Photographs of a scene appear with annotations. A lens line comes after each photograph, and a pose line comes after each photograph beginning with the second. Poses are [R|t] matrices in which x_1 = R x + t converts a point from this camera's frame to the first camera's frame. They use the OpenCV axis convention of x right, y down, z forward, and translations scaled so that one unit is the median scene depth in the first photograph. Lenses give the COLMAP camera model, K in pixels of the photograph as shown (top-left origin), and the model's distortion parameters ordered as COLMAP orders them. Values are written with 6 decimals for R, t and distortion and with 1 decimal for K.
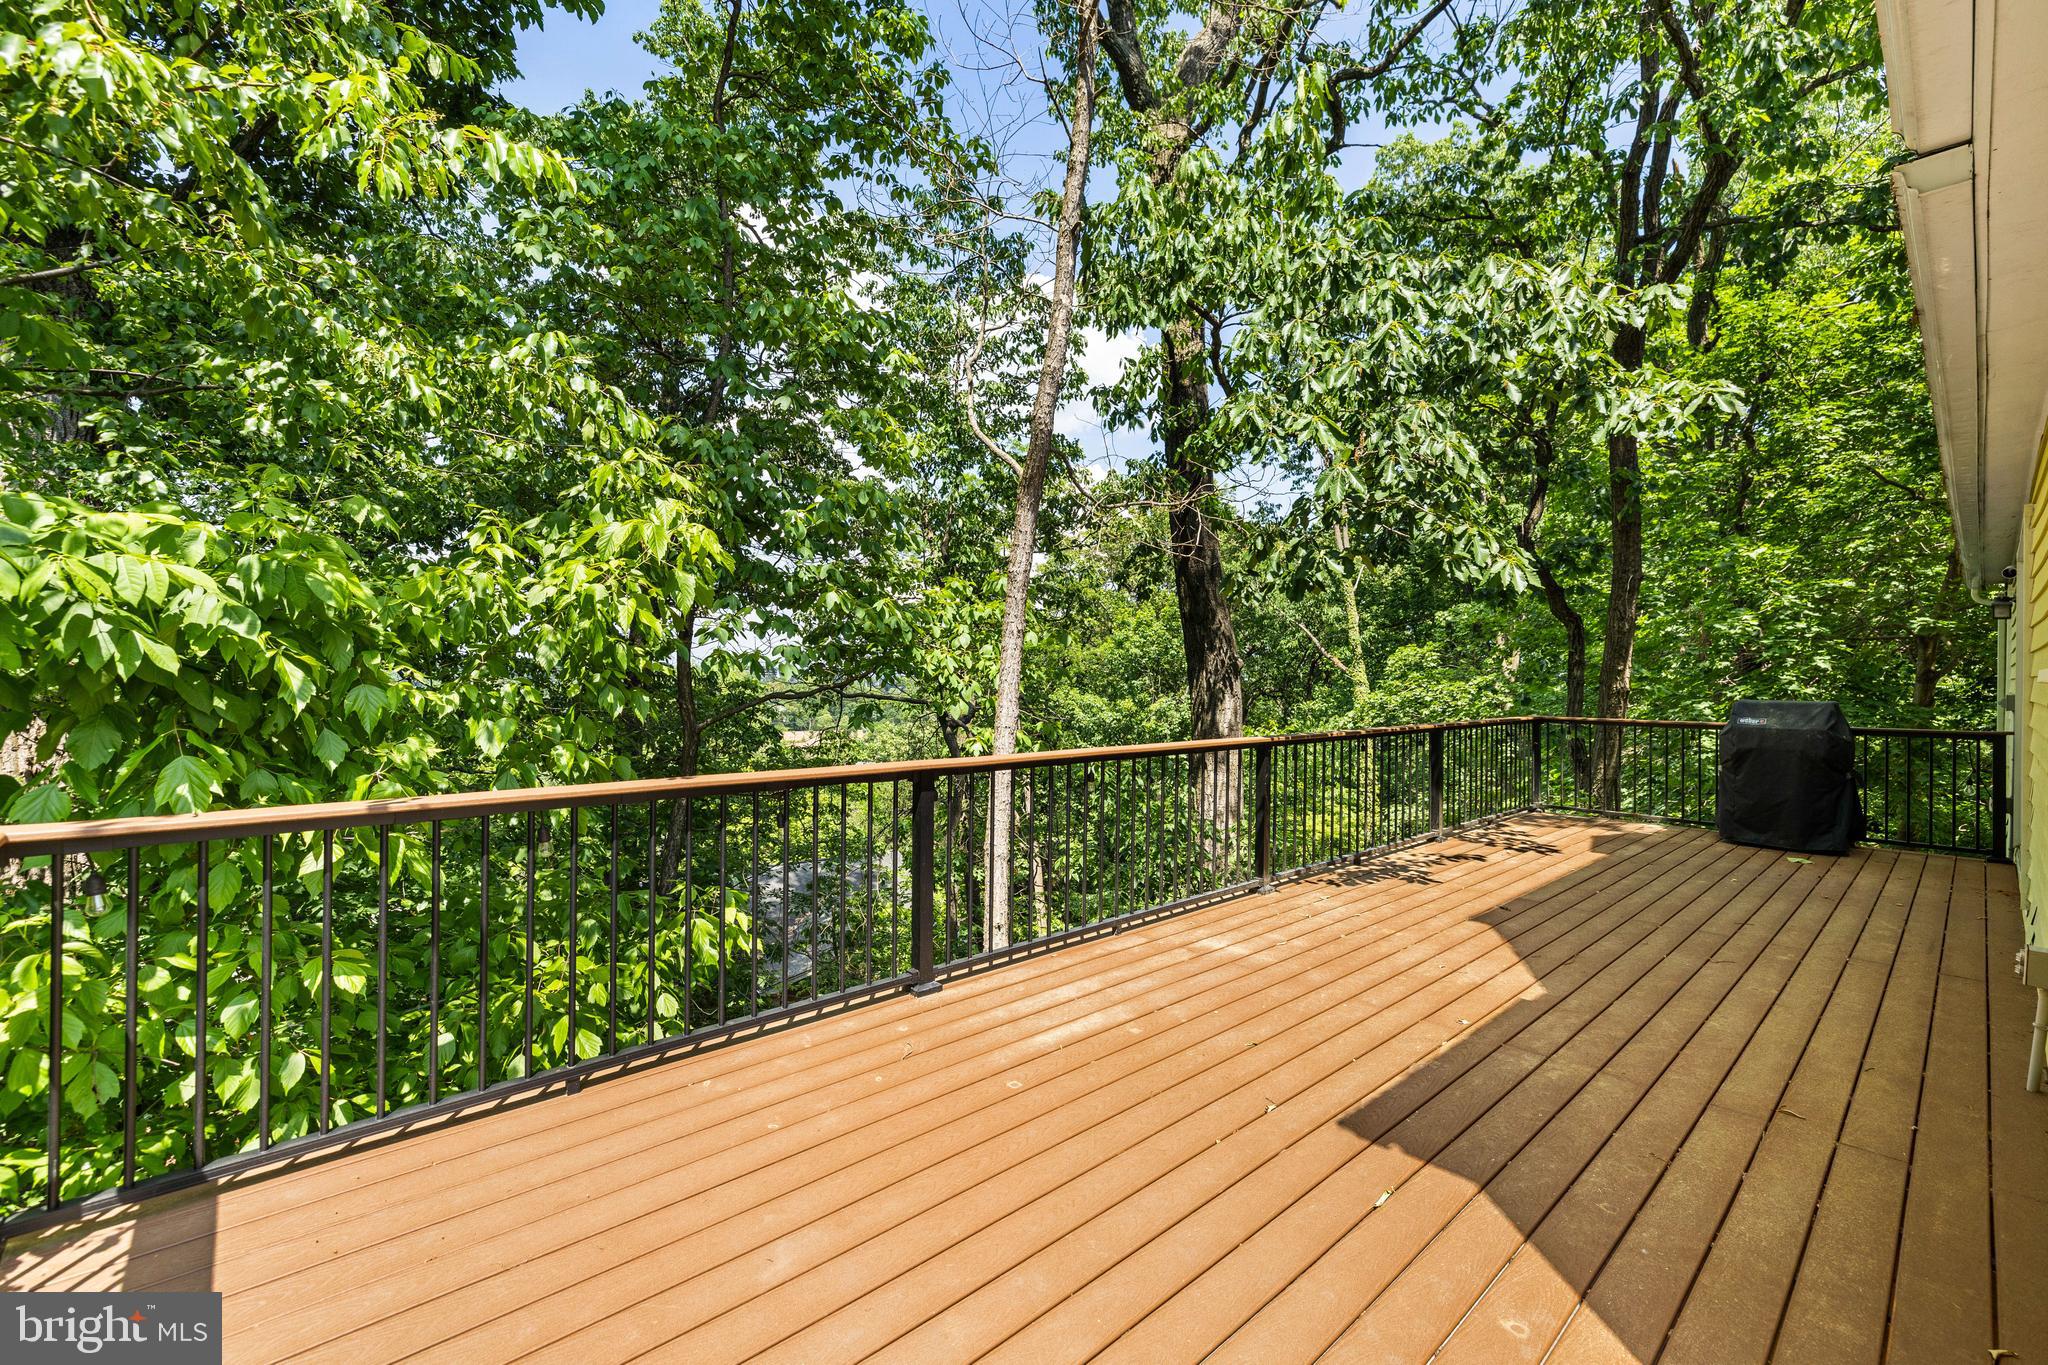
lens RADIAL K [[860.3, 0, 1024.0], [0, 860.3, 682.5], [0, 0, 1]] dist [-0.000336, -0.000311]
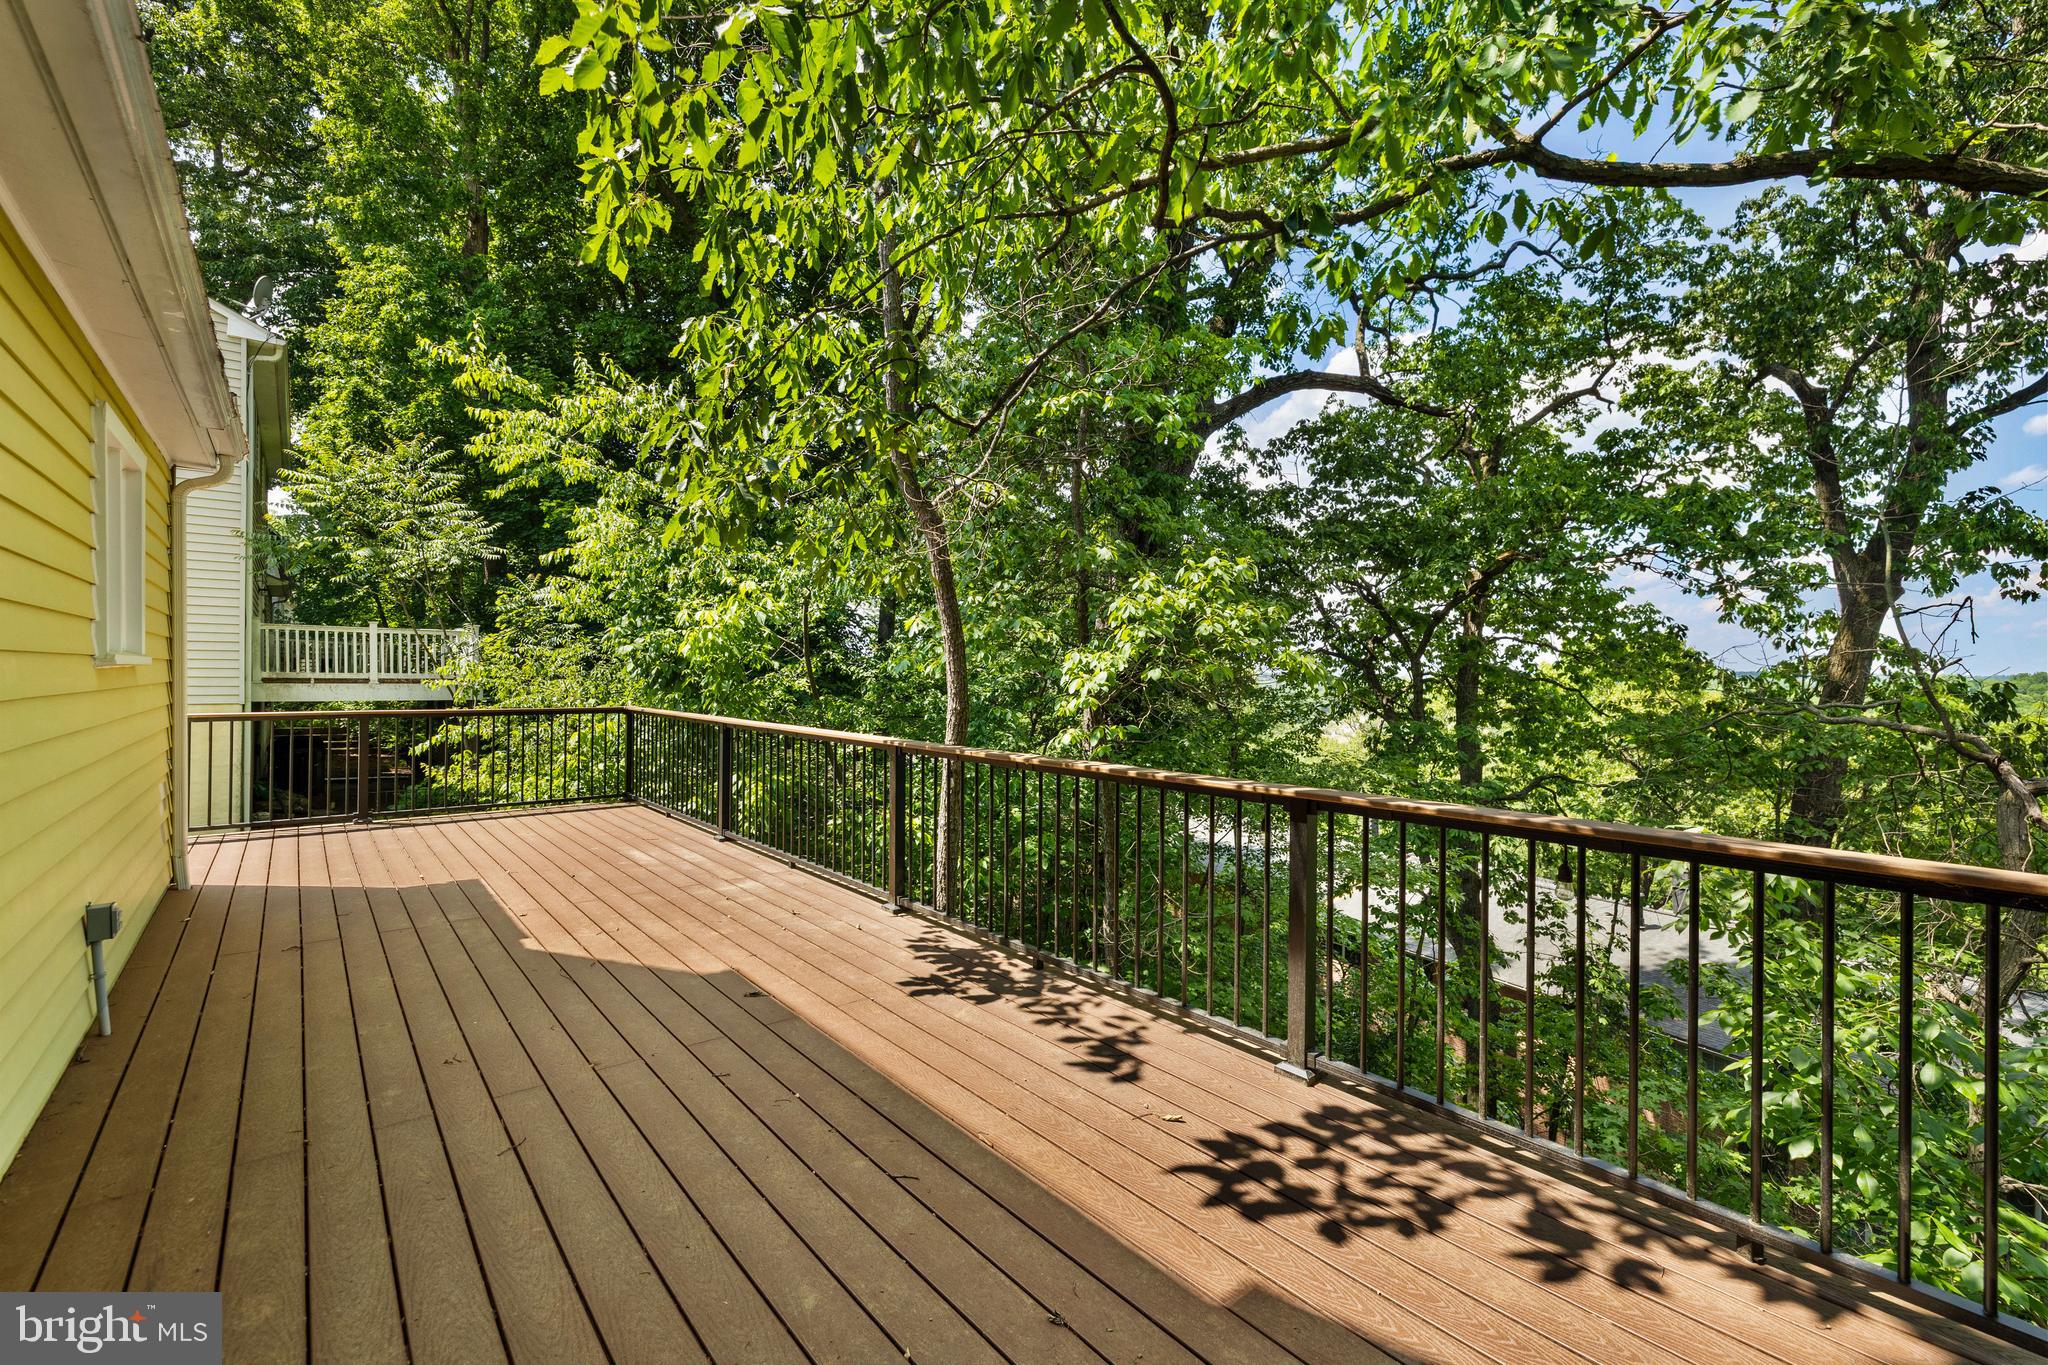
lens RADIAL K [[860.3, 0, 1024.0], [0, 860.3, 682.5], [0, 0, 1]] dist [-0.000336, -0.000311]
pose [[-0.031814, -0.005411, -0.999479, 1.648719], [-0.015866, 0.999862, -0.004908, 0.009718], [0.999368, 0.015701, -0.031895, 1.621433]]
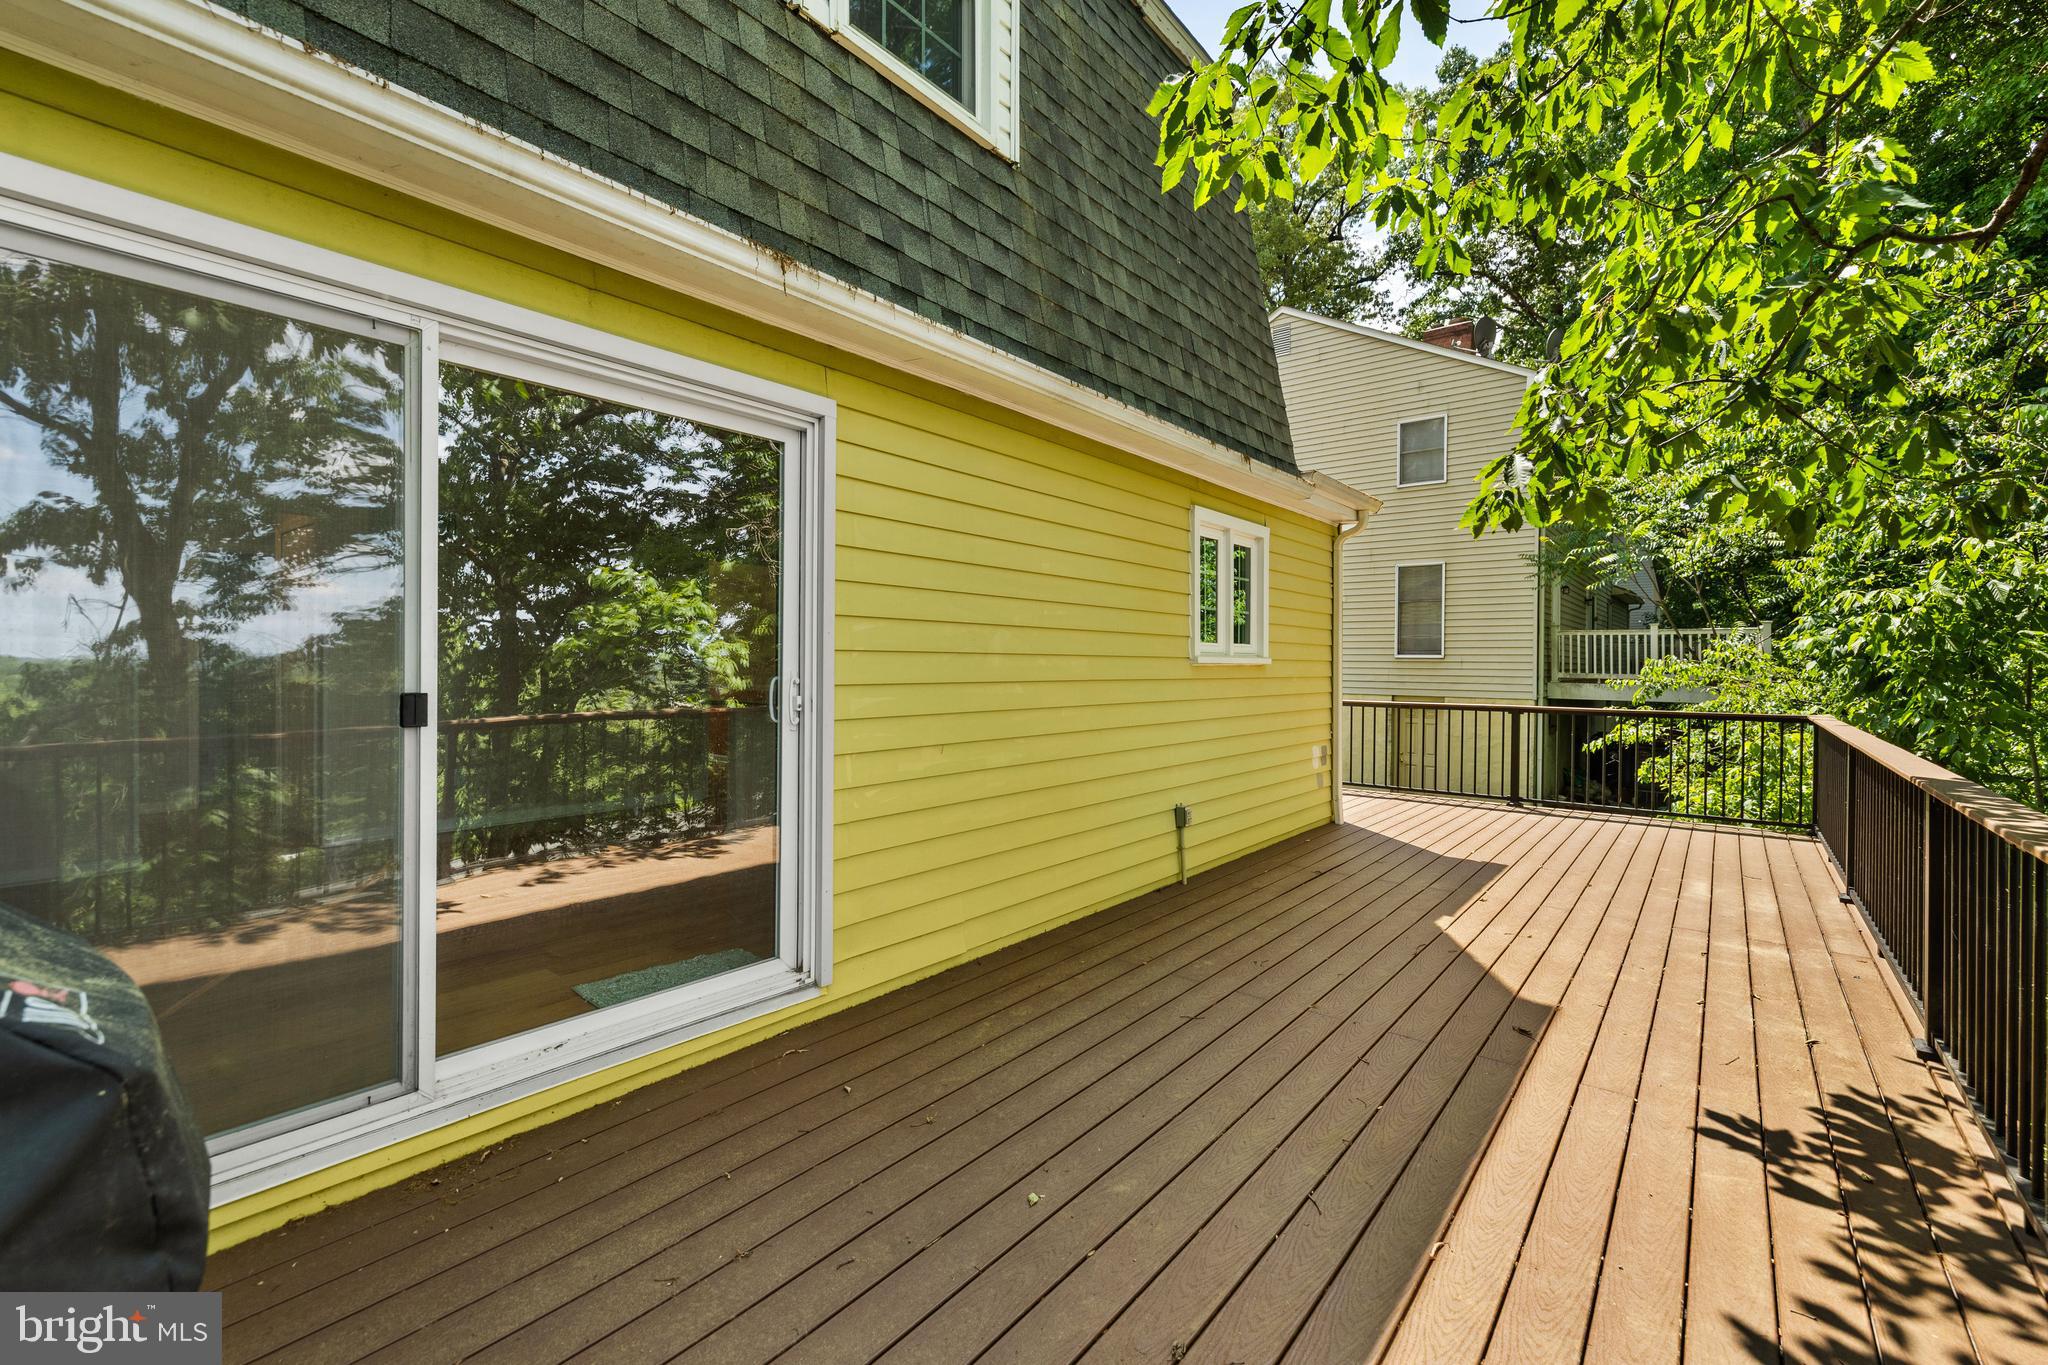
lens RADIAL K [[846.9, 0, 1024.0], [0, 846.9, 682.5], [0, 0, 1]] dist [0.010598, 0.000316]
pose [[-0.988250, -0.017685, -0.151822, 1.332402], [-0.021665, 0.999463, 0.024600, 0.000740], [0.151305, 0.027601, -0.988102, 2.032026]]
